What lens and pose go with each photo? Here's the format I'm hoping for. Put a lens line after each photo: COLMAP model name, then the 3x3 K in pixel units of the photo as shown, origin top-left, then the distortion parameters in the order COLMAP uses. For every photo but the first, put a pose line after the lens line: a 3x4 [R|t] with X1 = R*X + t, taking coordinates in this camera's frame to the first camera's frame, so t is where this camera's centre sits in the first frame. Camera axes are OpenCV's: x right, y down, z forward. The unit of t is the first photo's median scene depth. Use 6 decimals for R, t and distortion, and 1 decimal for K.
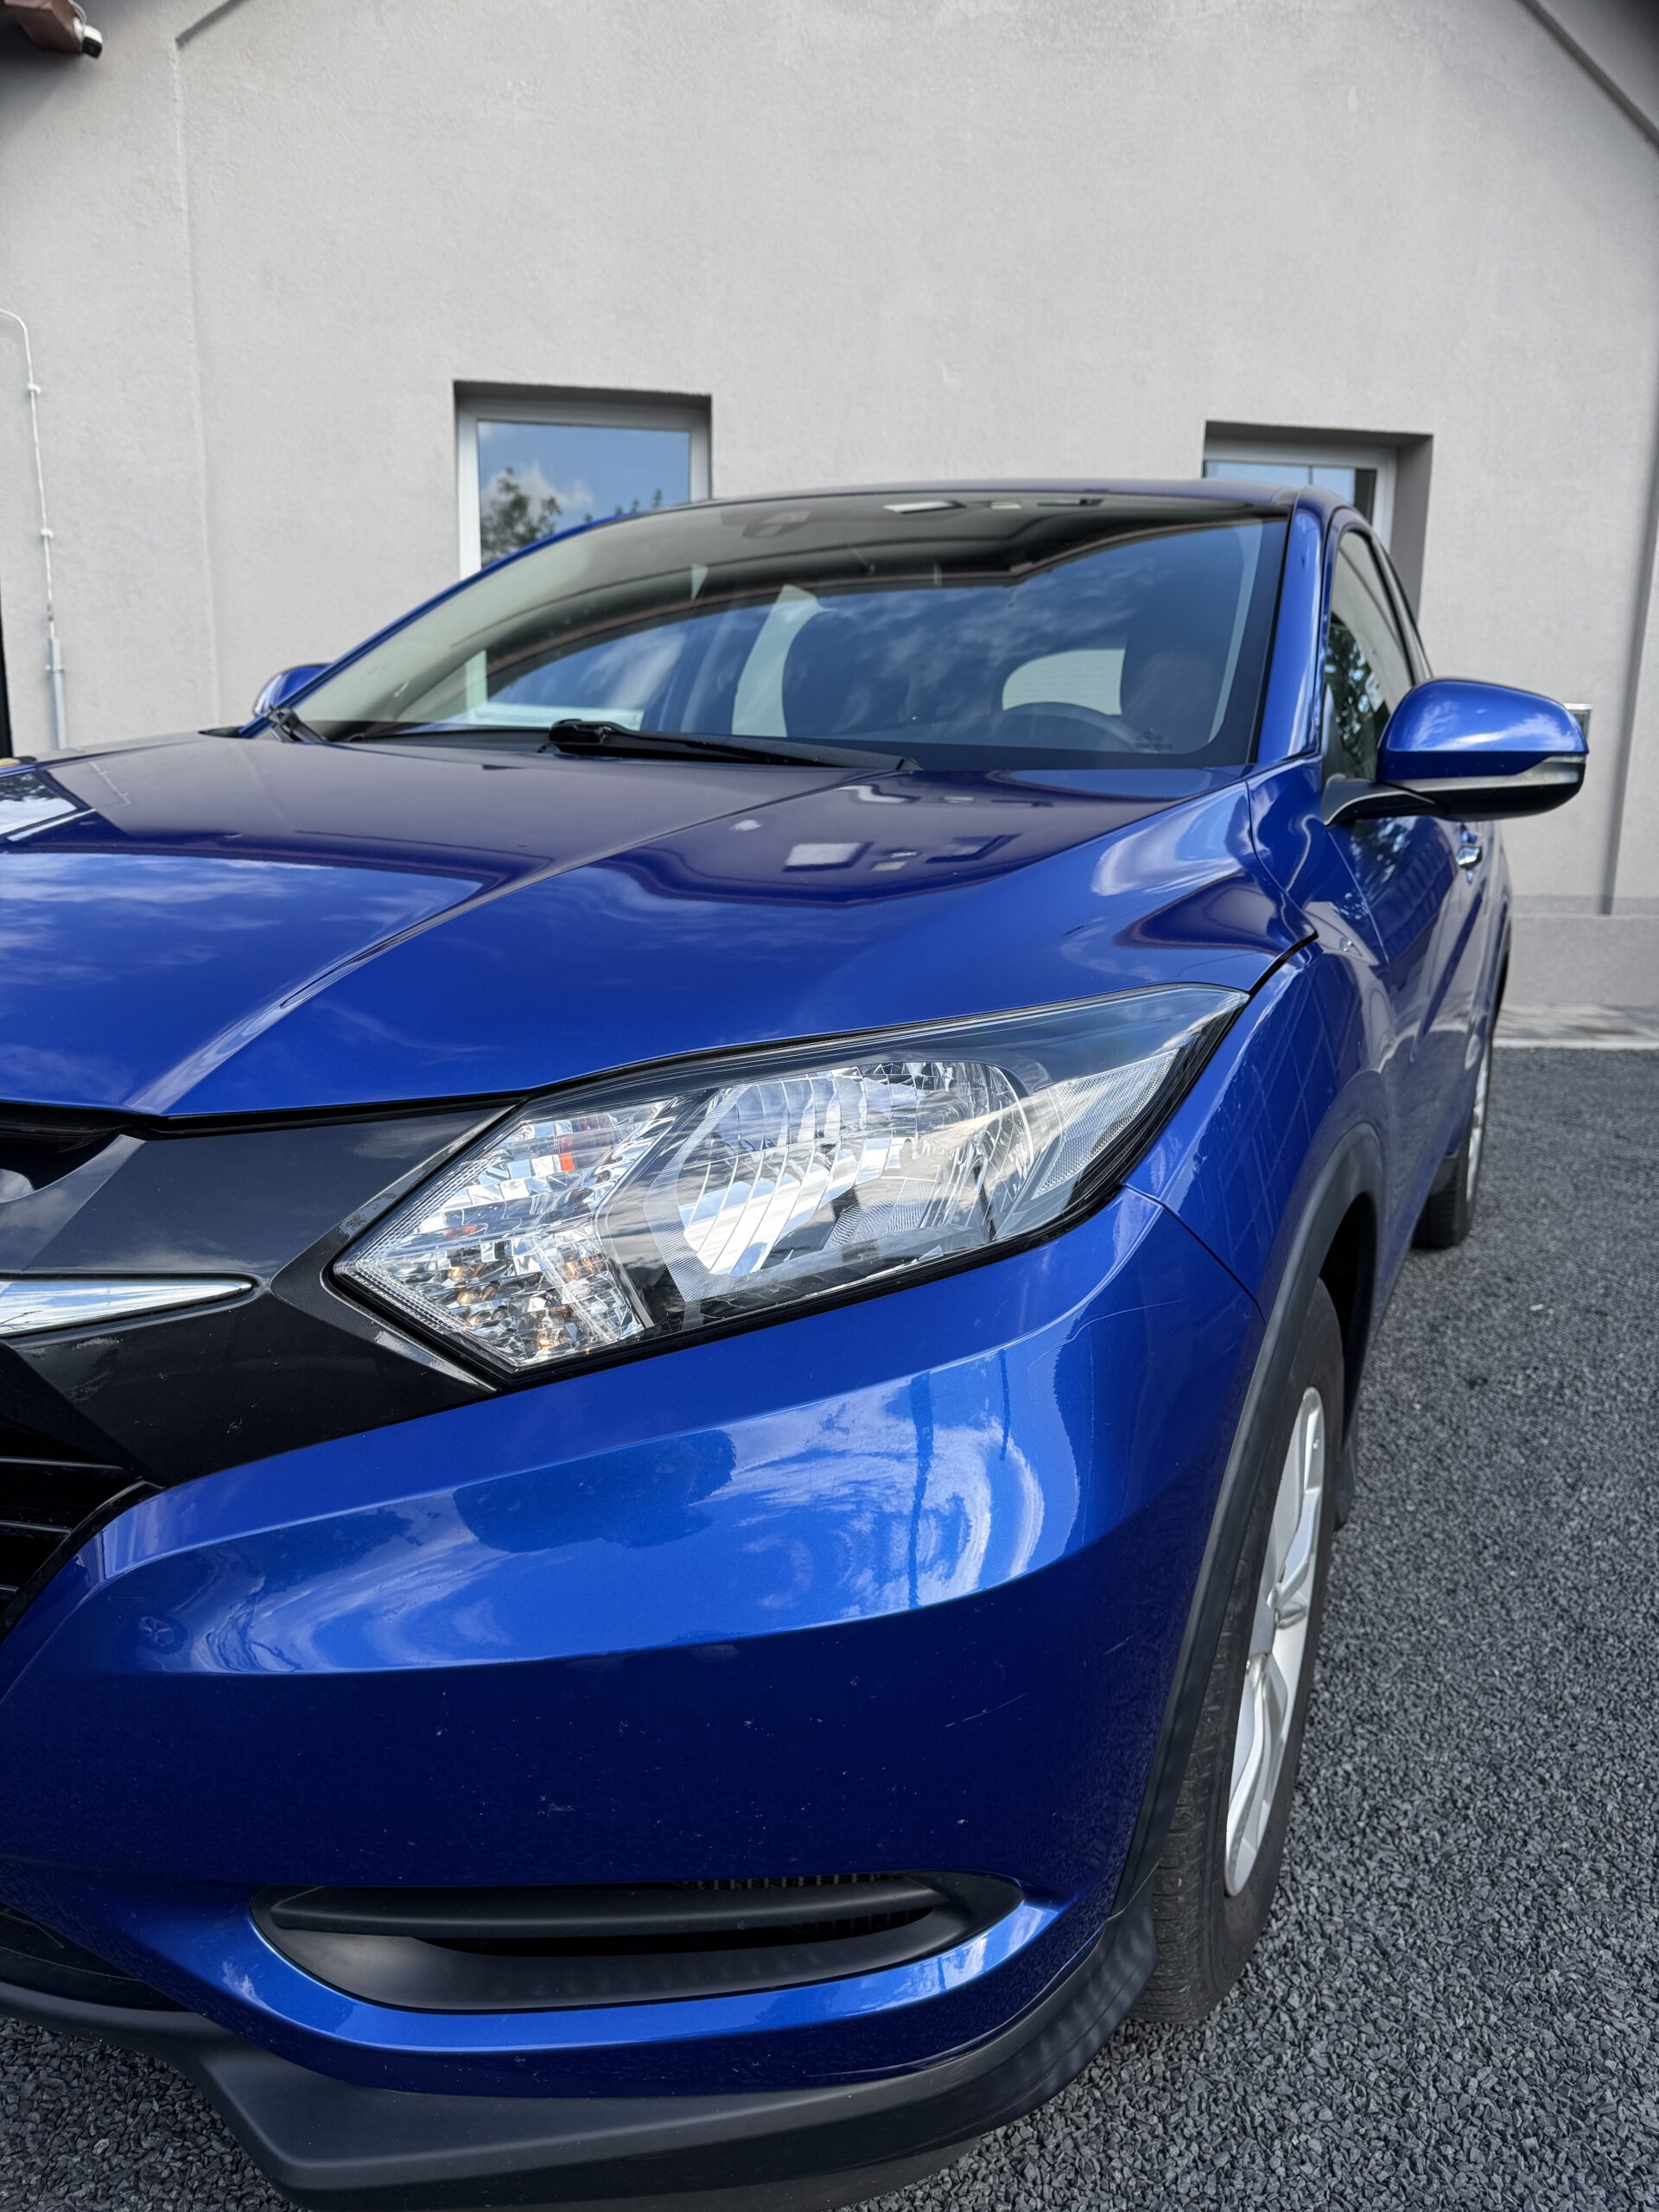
lens RADIAL K [[1579.7, 0, 829.5], [0, 1579.7, 1106.0], [0, 0, 1]] dist [0.002391, -0.006318]
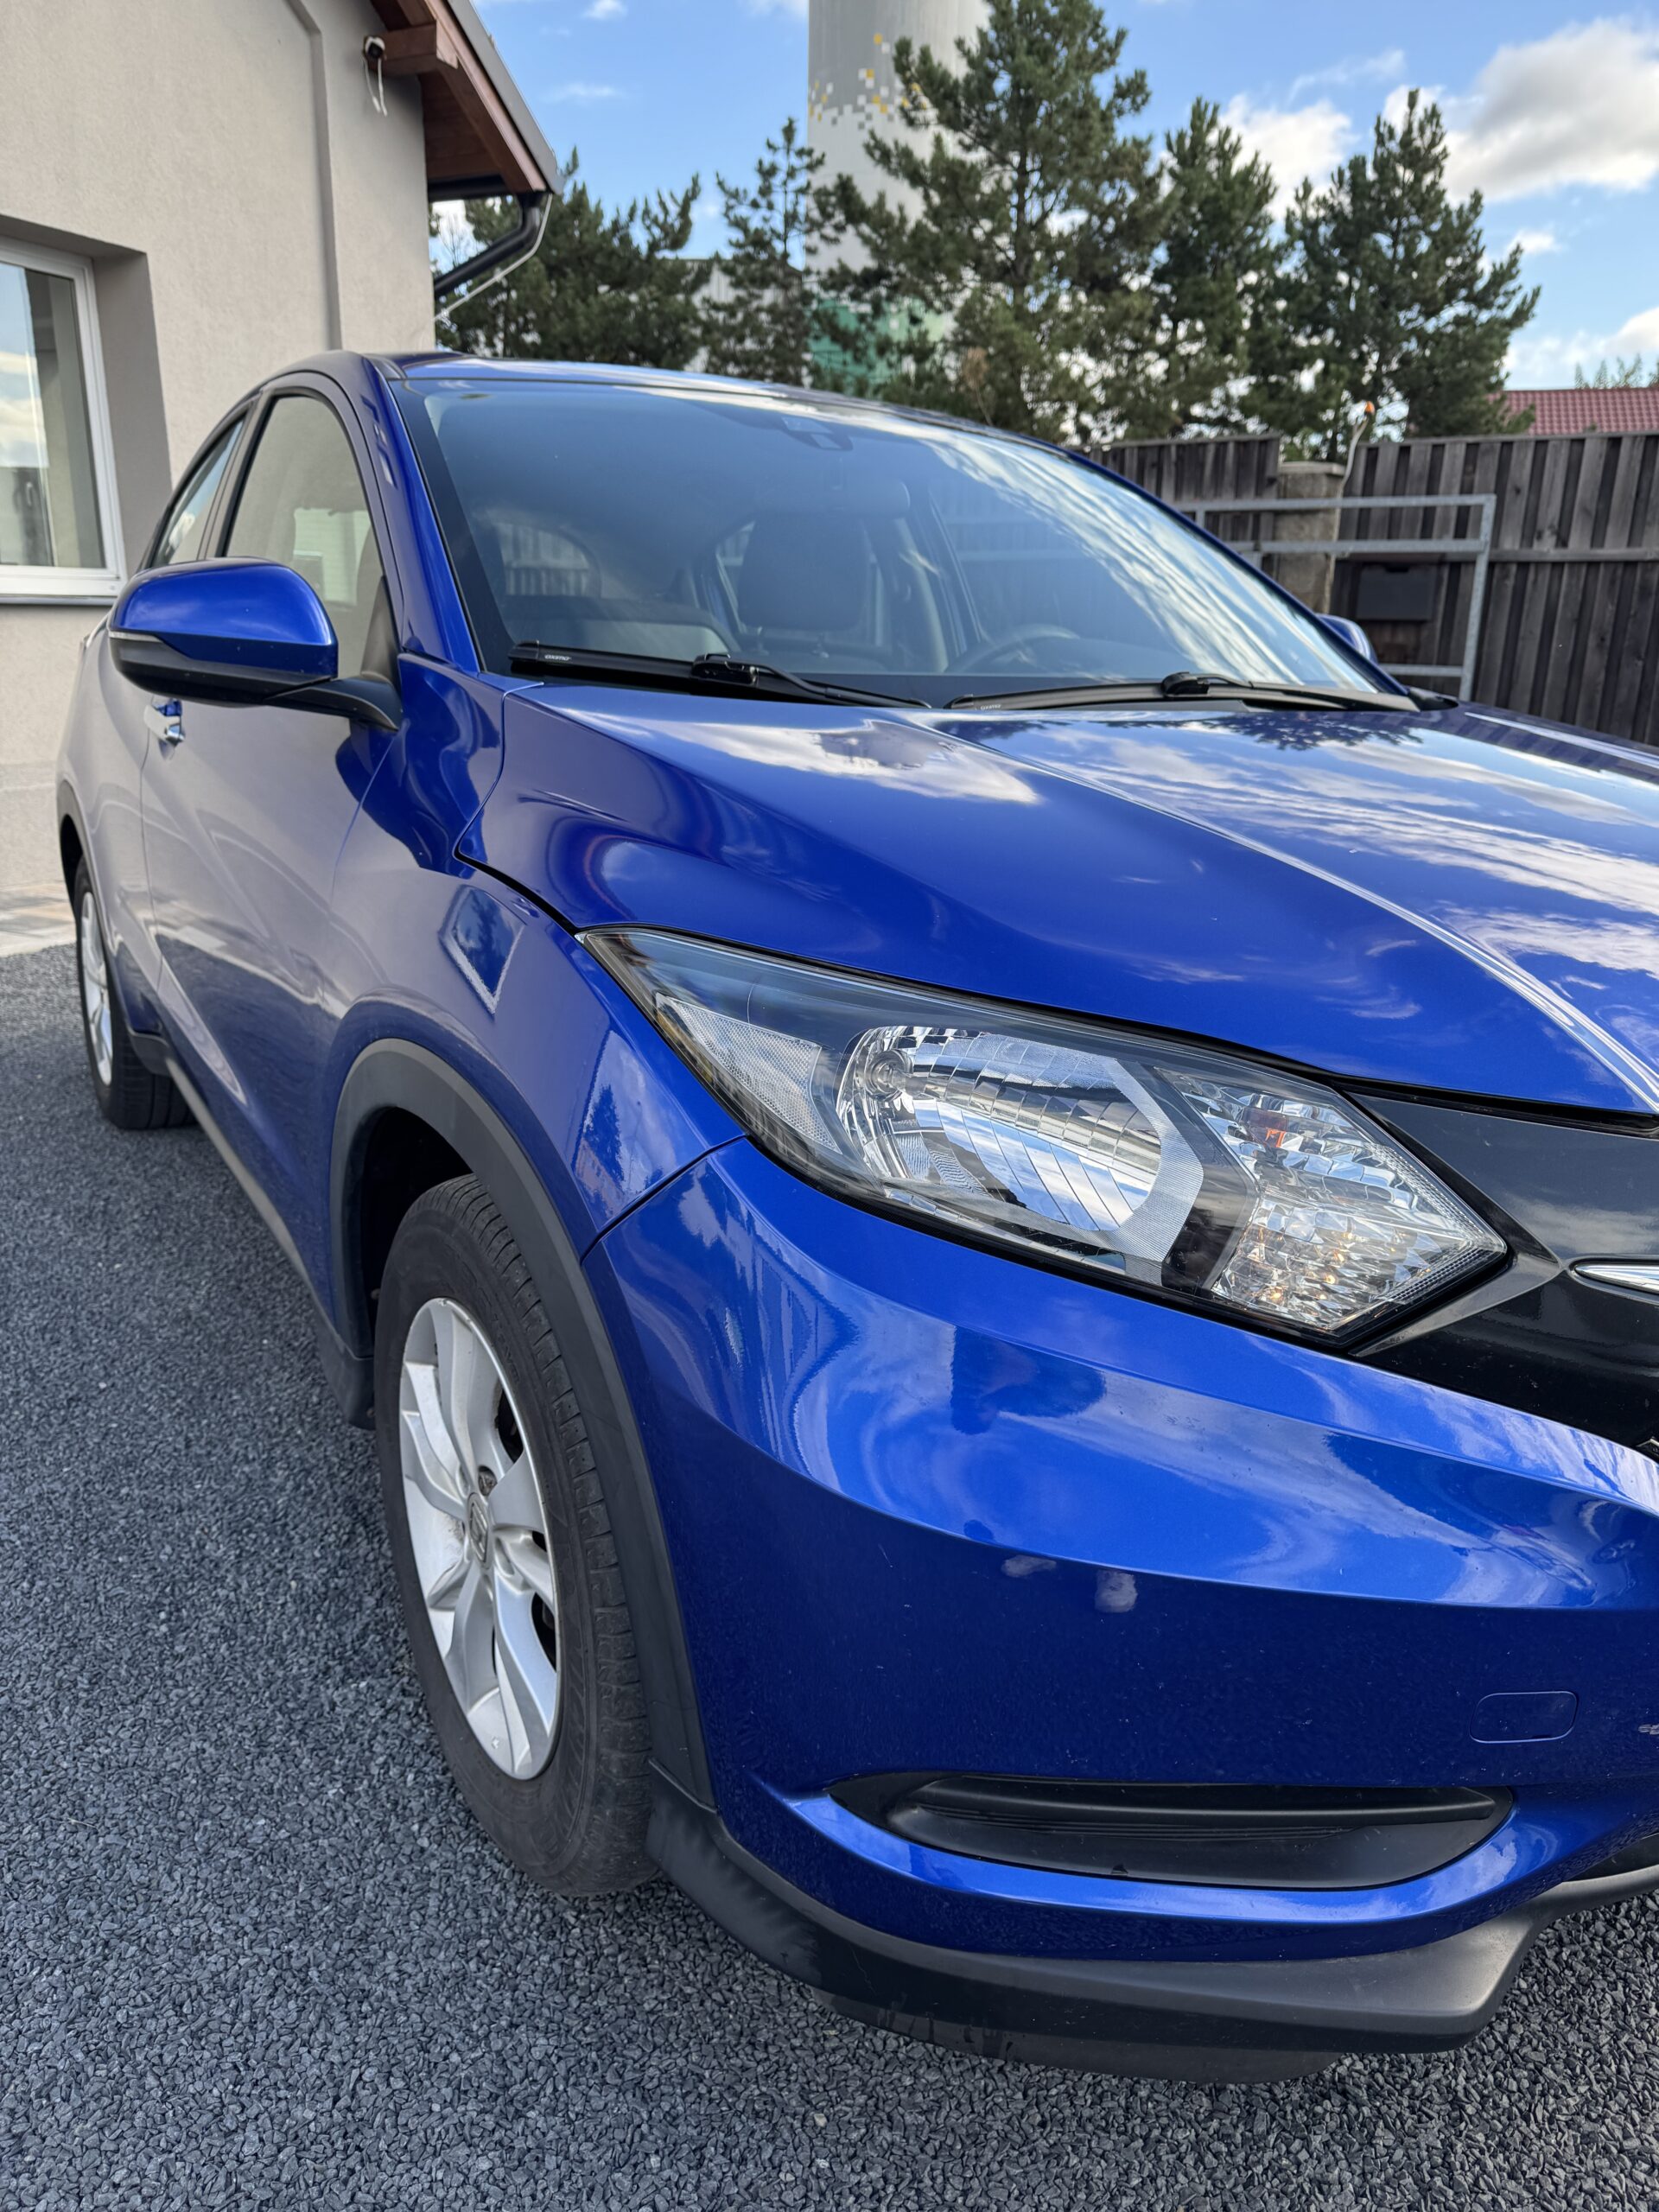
lens RADIAL K [[1590.0, 0, 819.1], [0, 1590.0, 1121.3], [0, 0, 1]] dist [-0.008897, -0.003358]
pose [[0.549199, -0.257699, 0.794967, -0.691610], [0.162441, 0.966043, 0.200934, -0.117249], [-0.819752, 0.018783, 0.572410, 0.340013]]
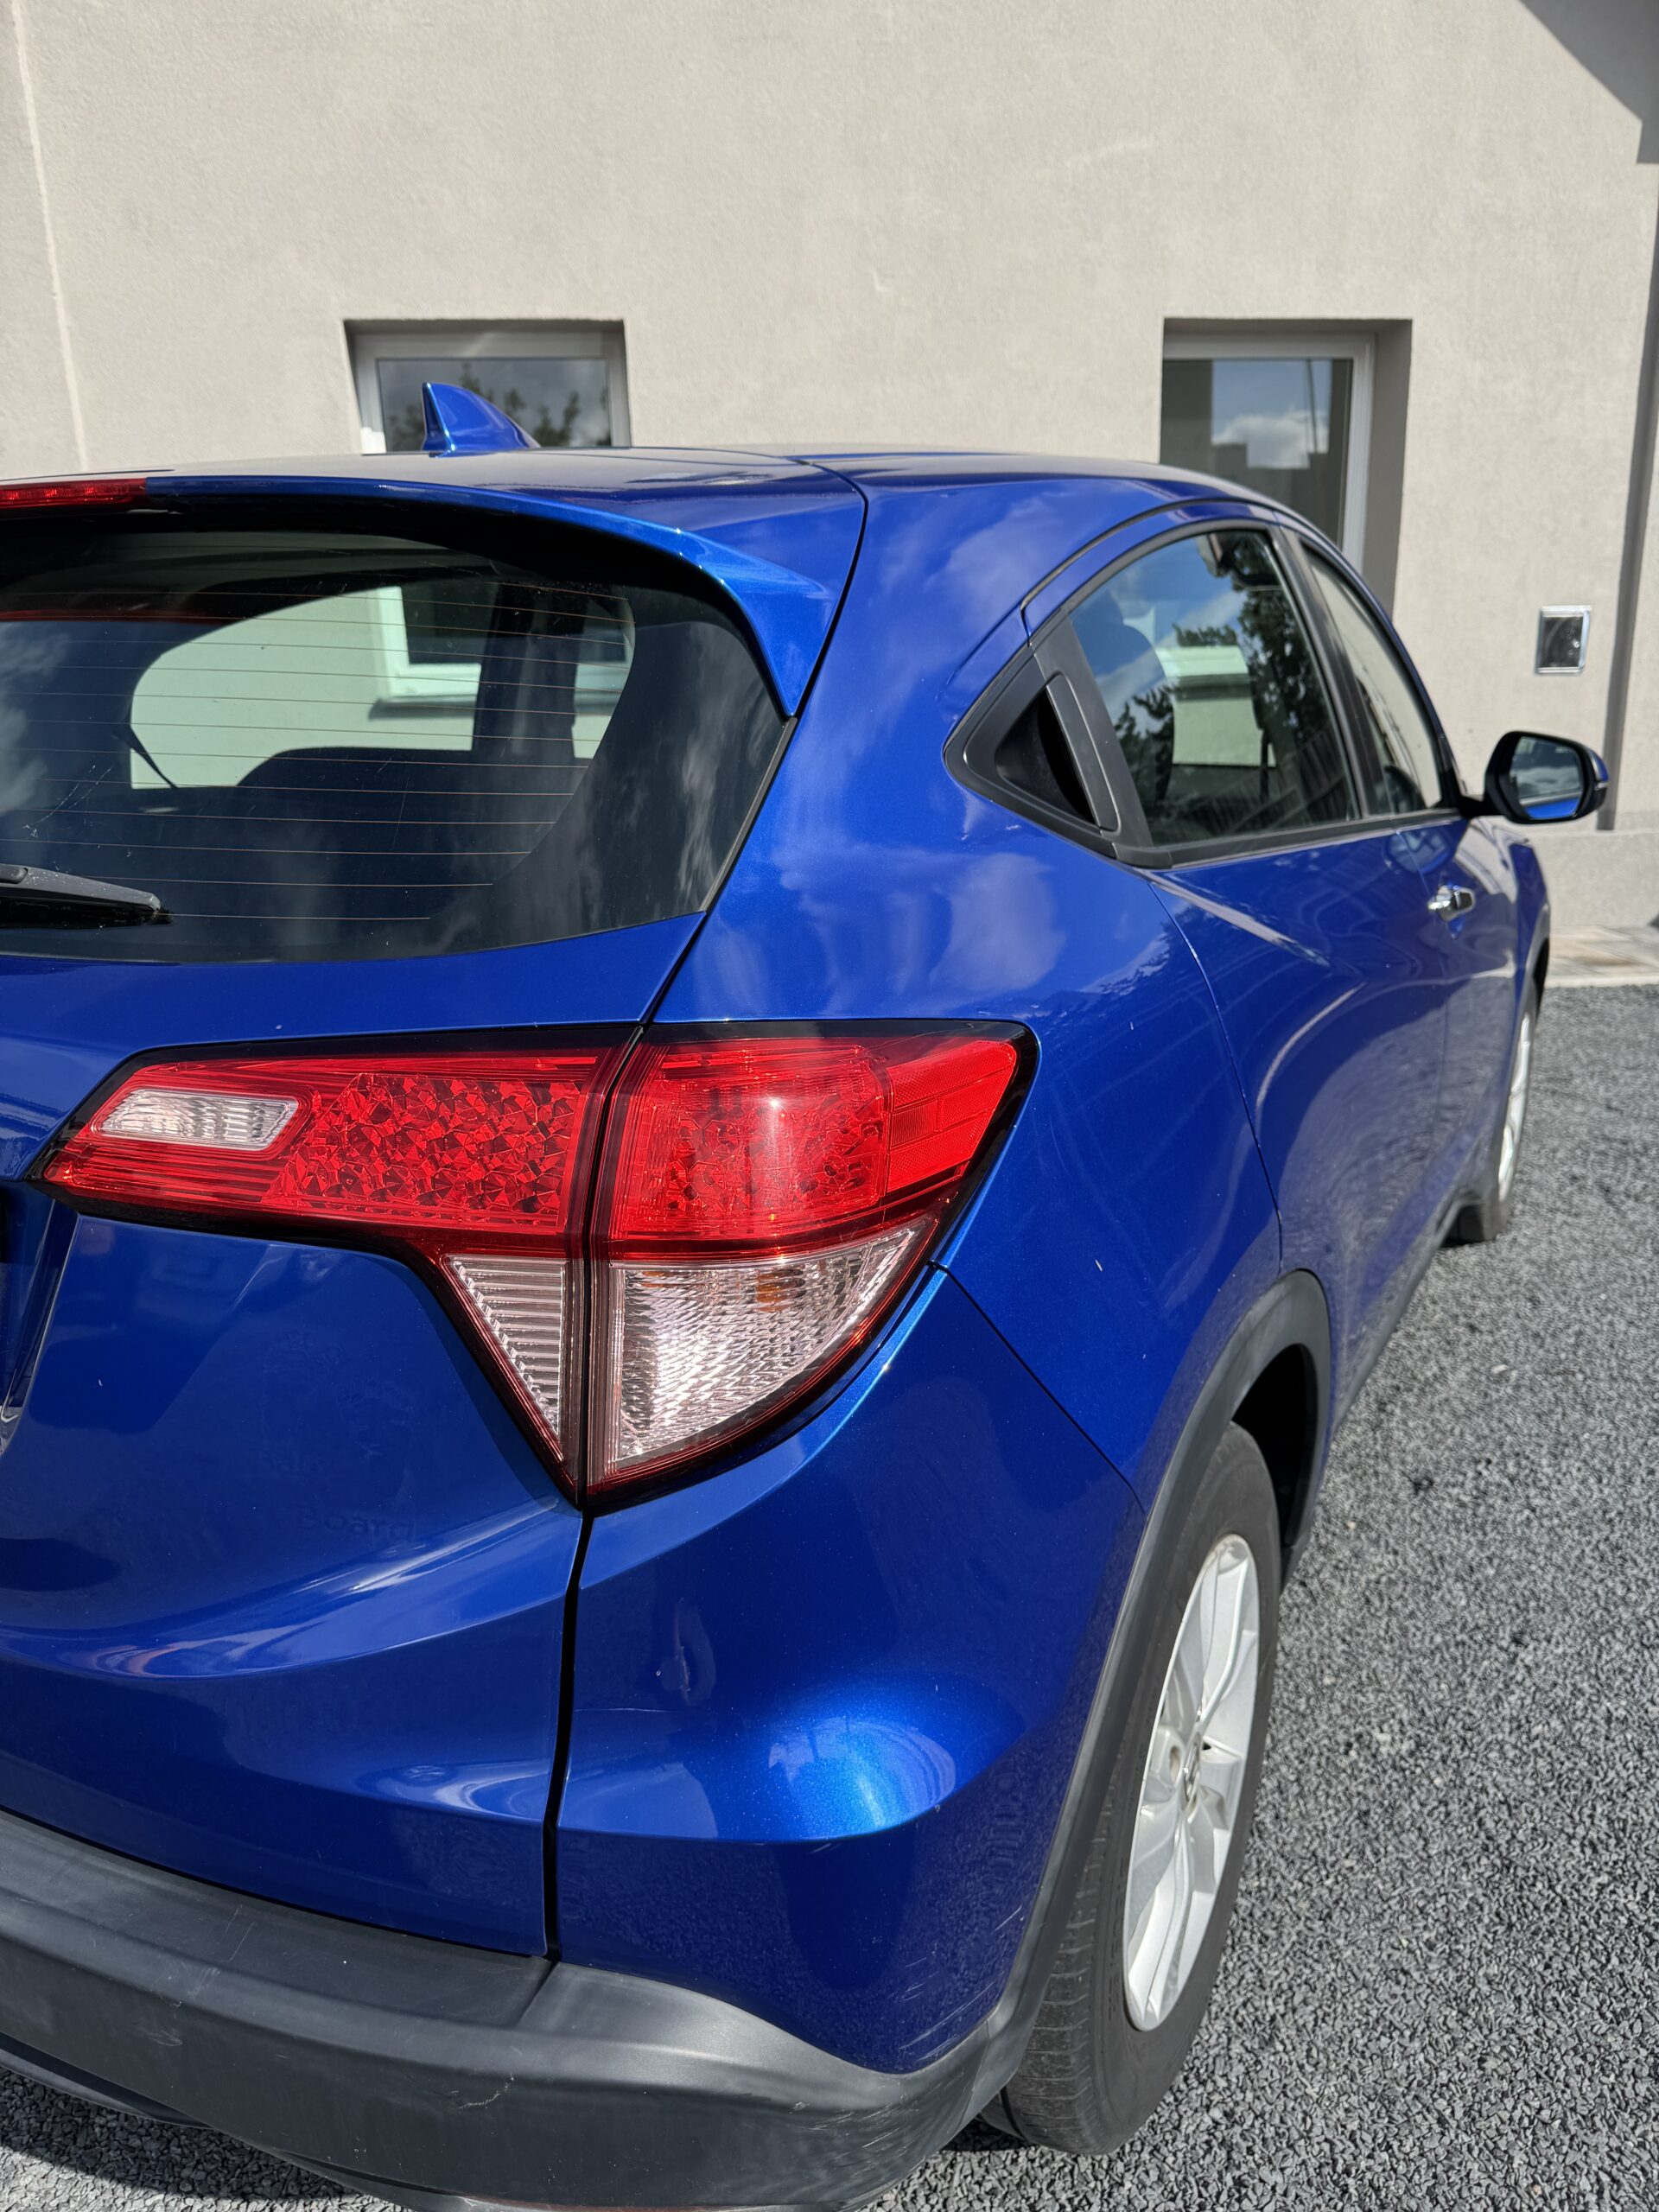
lens RADIAL K [[1582.8, 0, 831.9], [0, 1582.8, 1107.5], [0, 0, 1]] dist [0.006374, -0.011294]
pose [[0.998884, -0.044702, -0.015237, 0.091371], [0.045660, 0.996515, 0.069813, -0.113639], [0.012063, -0.070431, 0.997444, 0.102109]]
